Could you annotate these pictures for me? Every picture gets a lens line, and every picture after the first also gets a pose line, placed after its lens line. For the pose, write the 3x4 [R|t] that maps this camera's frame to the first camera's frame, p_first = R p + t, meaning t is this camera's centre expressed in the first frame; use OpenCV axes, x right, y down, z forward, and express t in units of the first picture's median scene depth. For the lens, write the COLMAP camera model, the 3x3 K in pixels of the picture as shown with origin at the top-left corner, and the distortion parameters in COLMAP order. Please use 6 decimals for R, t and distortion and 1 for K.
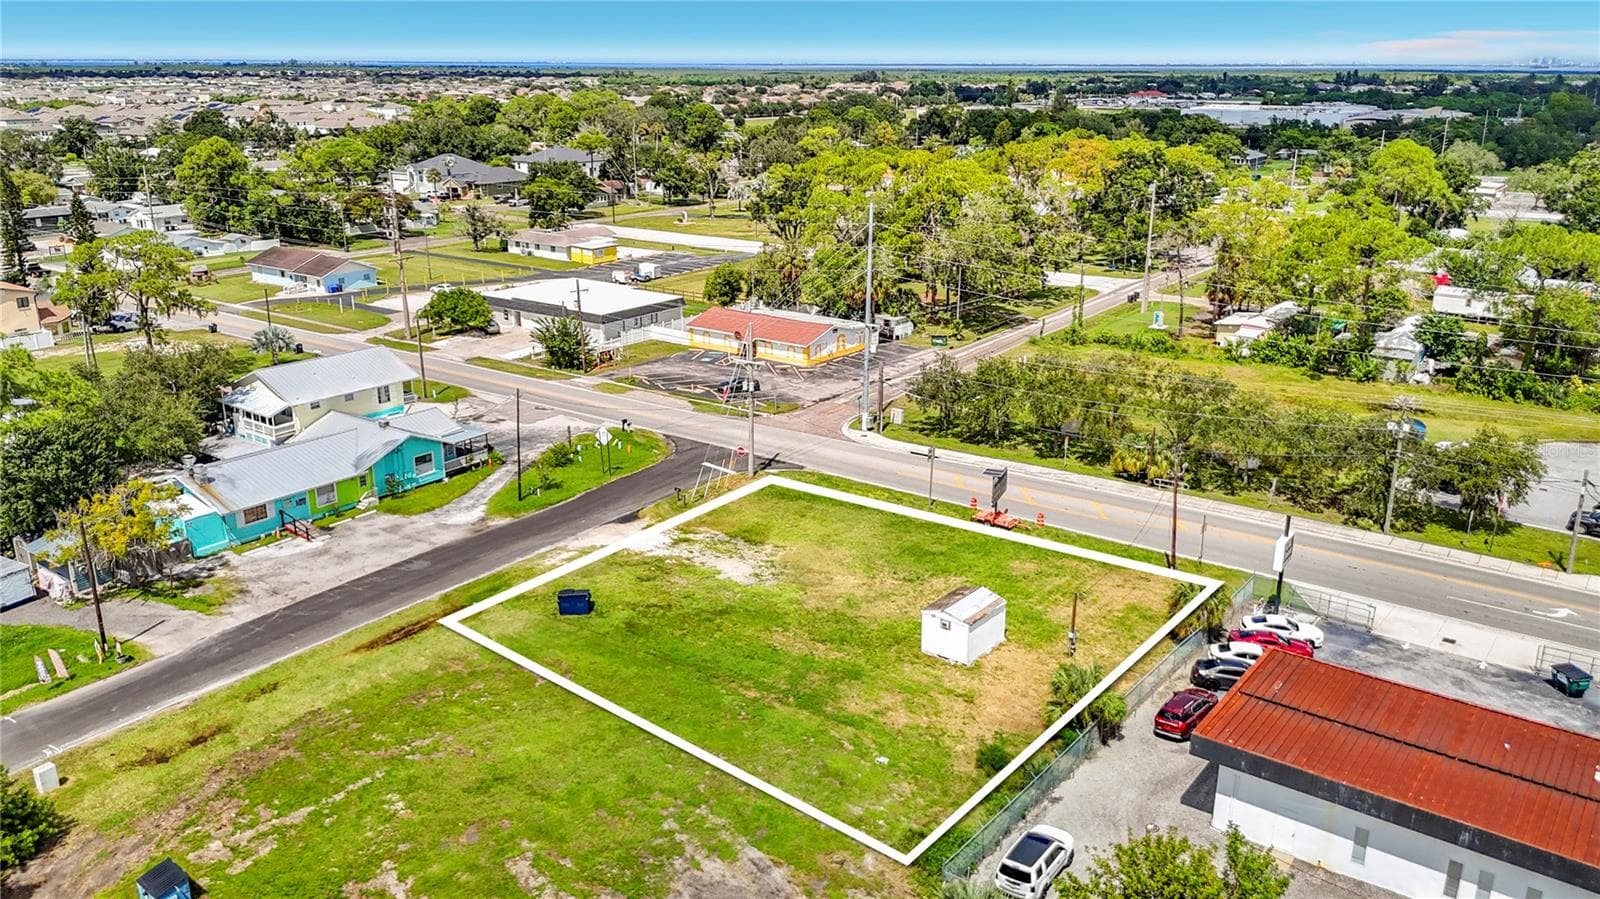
lens RADIAL K [[1212.3, 0, 800.0], [0, 1212.3, 449.5], [0, 0, 1]] dist [0.081212, -0.129856]
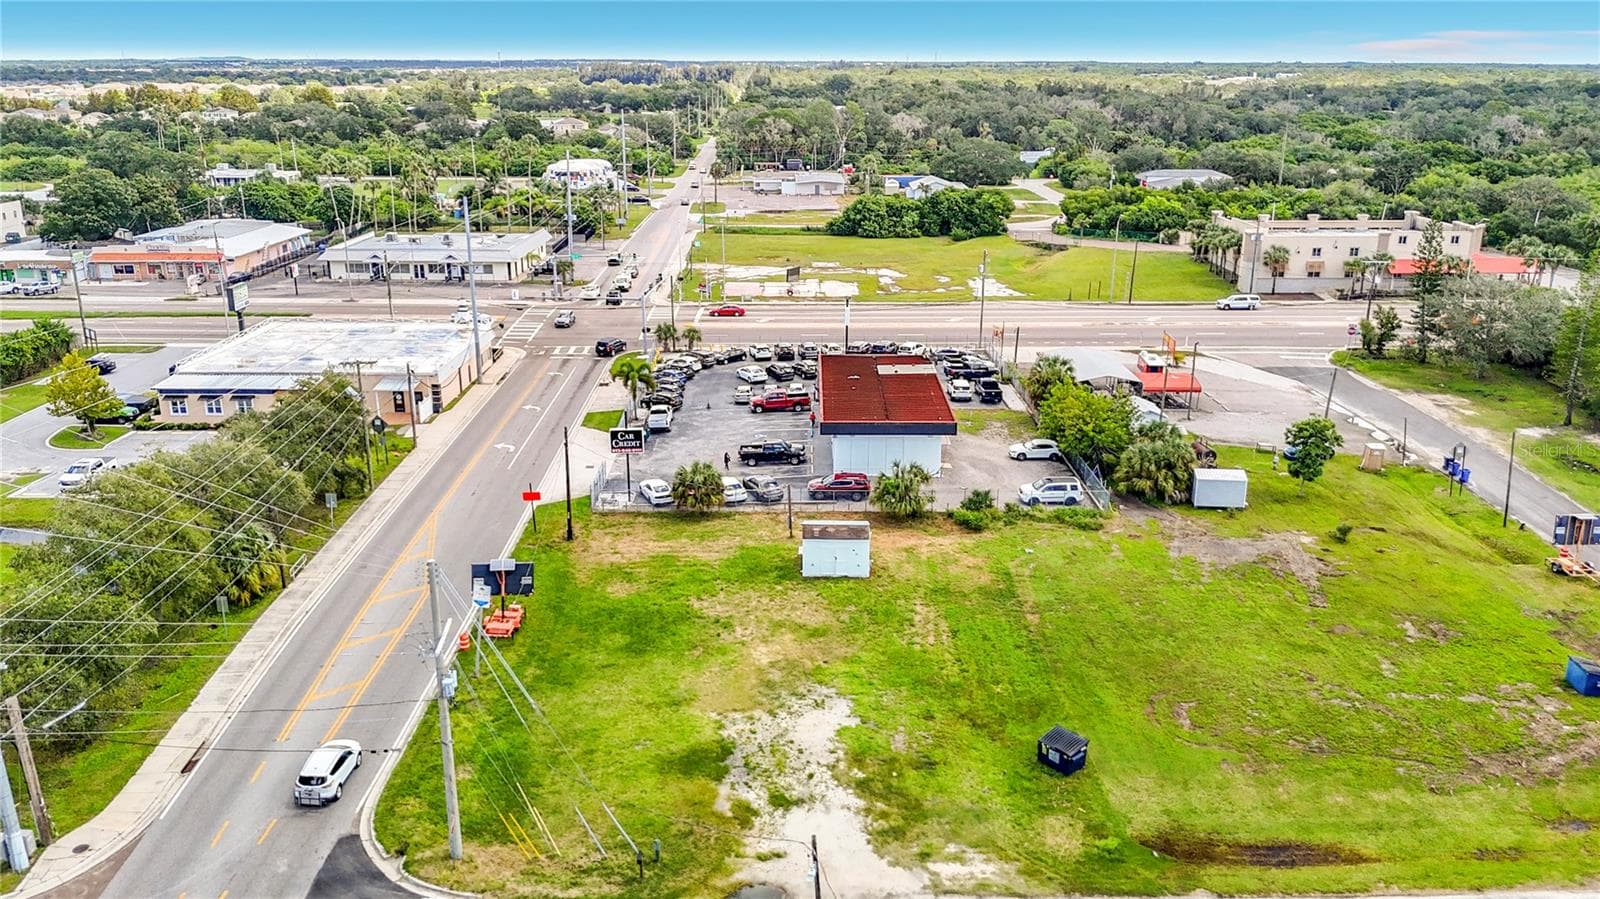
lens RADIAL K [[1212.3, 0, 800.0], [0, 1212.3, 449.5], [0, 0, 1]] dist [0.081212, -0.129856]
pose [[-0.603688, -0.246632, 0.758112, -0.473126], [0.238681, 0.851410, 0.467047, -0.326071], [-0.760653, 0.462897, -0.455119, 1.067190]]
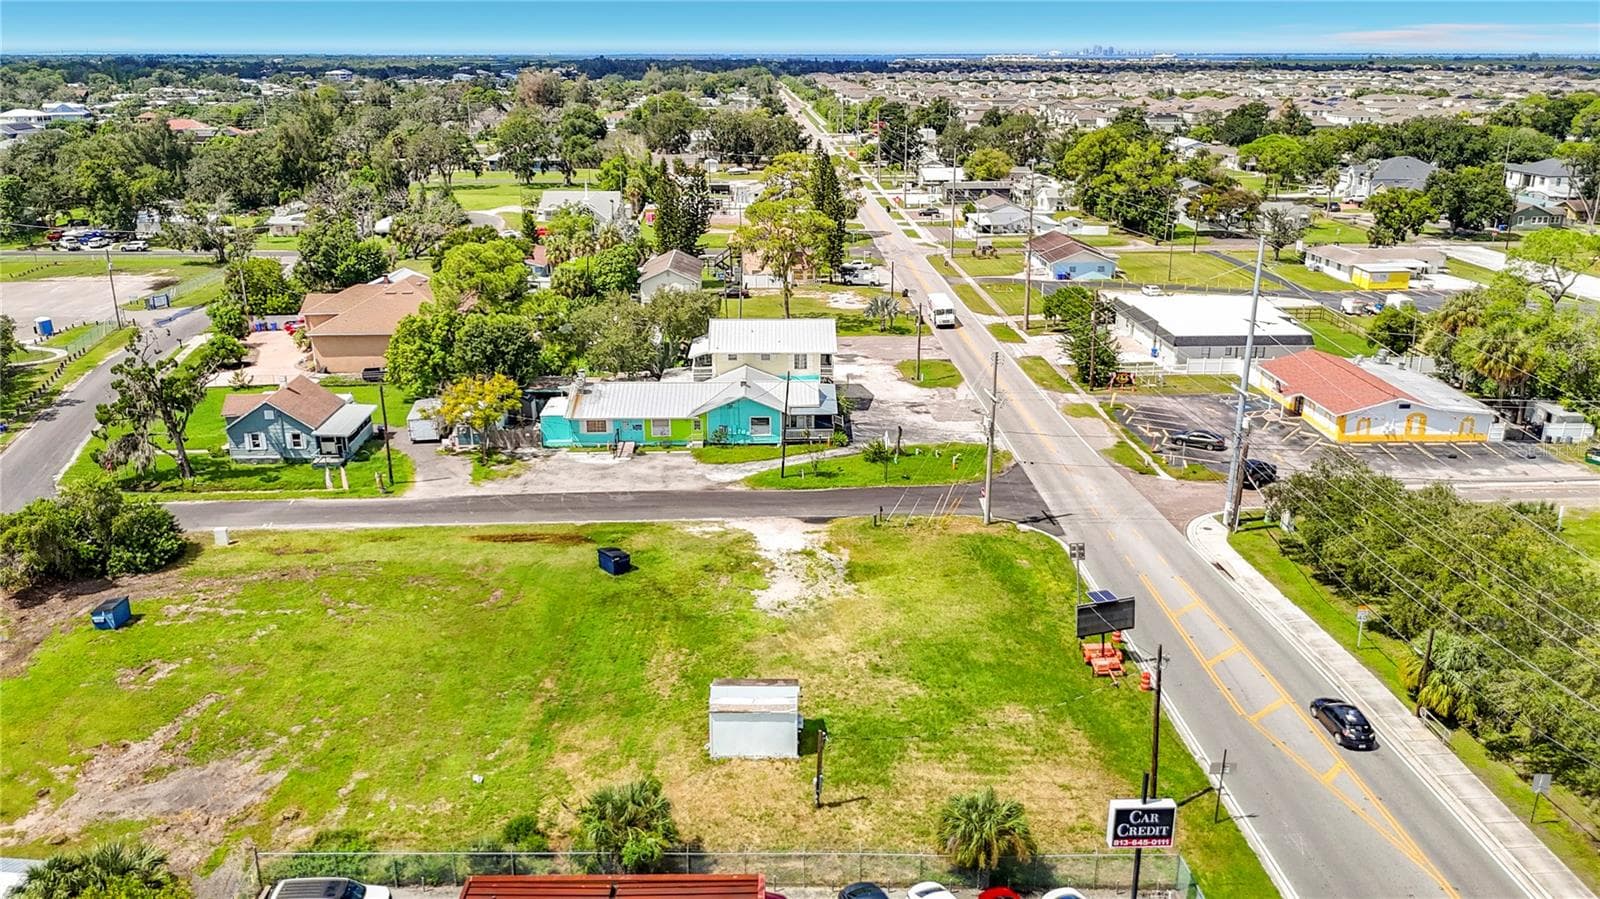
lens RADIAL K [[1206.5, 0, 800.0], [0, 1206.5, 449.5], [0, 0, 1]] dist [0.081142, -0.103315]
pose [[0.615195, 0.241129, -0.750595, 0.534921], [-0.237246, 0.964569, 0.115420, -0.101382], [0.751831, 0.107070, 0.650604, 0.325817]]
